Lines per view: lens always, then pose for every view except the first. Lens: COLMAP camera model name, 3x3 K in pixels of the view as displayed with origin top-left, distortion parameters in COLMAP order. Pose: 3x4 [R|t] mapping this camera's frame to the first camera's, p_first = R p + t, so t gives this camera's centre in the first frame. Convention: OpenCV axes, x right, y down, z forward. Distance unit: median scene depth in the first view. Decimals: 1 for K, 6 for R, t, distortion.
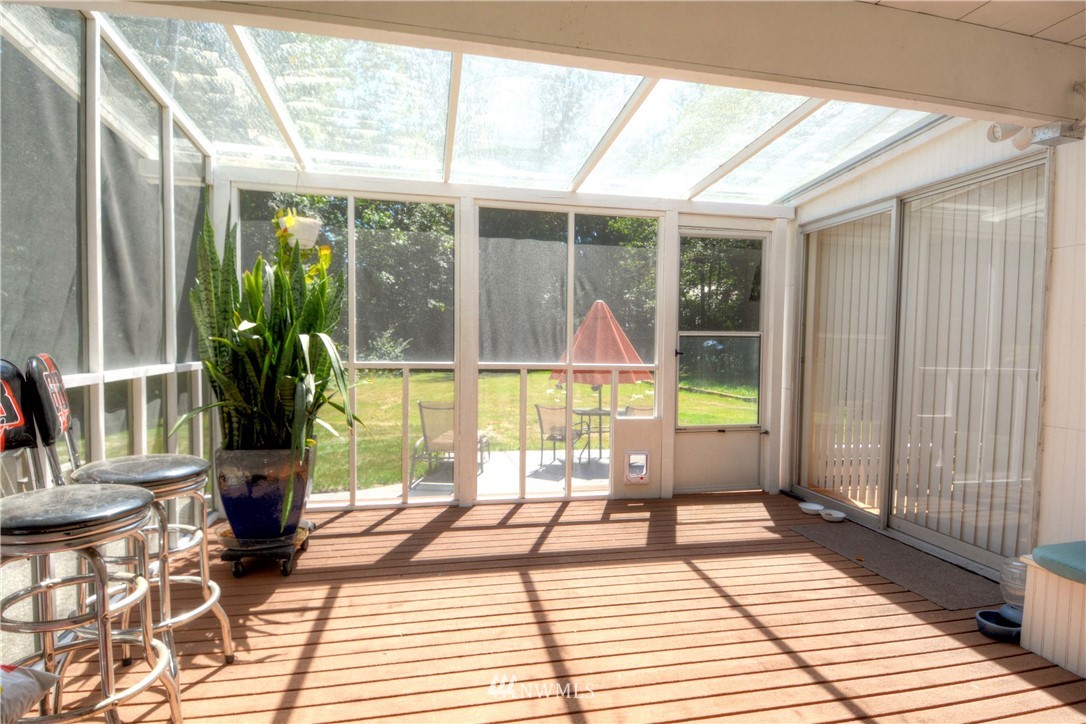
lens RADIAL K [[581.7, 0, 542.8], [0, 581.7, 362.5], [0, 0, 1]] dist [0.000558, 0.000097]
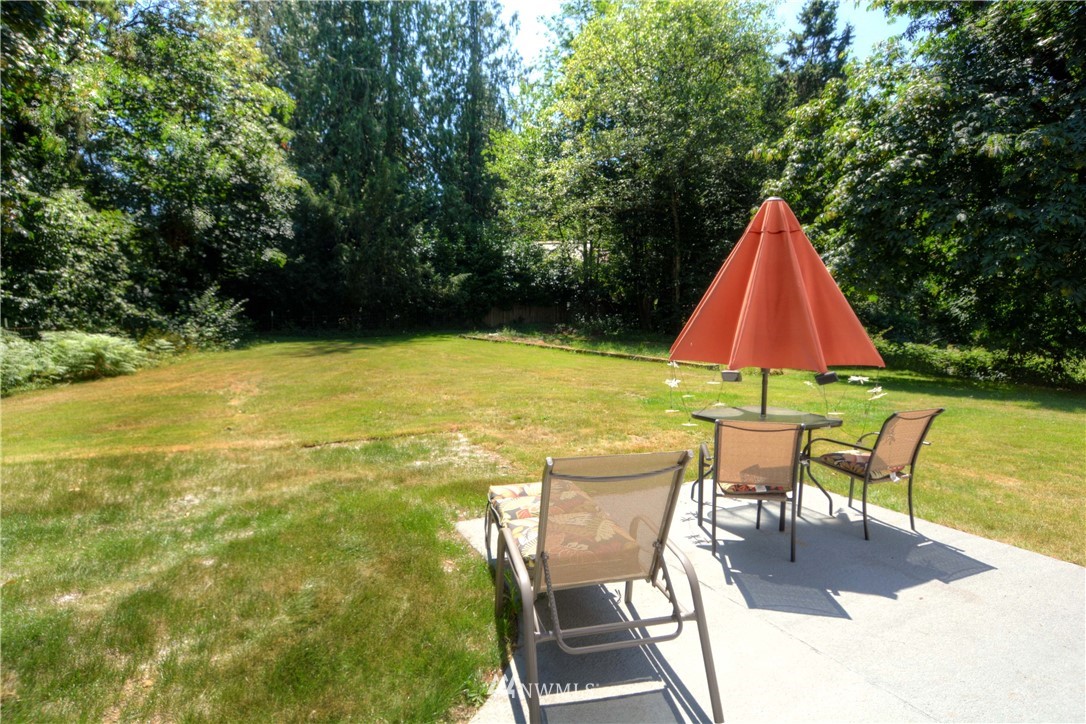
lens RADIAL K [[581.7, 0, 543.0], [0, 581.7, 362.8], [0, 0, 1]] dist [0.000558, 0.000097]
pose [[0.960553, -0.033356, 0.276089, -0.067857], [0.016635, 0.997895, 0.062684, 0.000655], [-0.277598, -0.055618, 0.959086, 0.168787]]
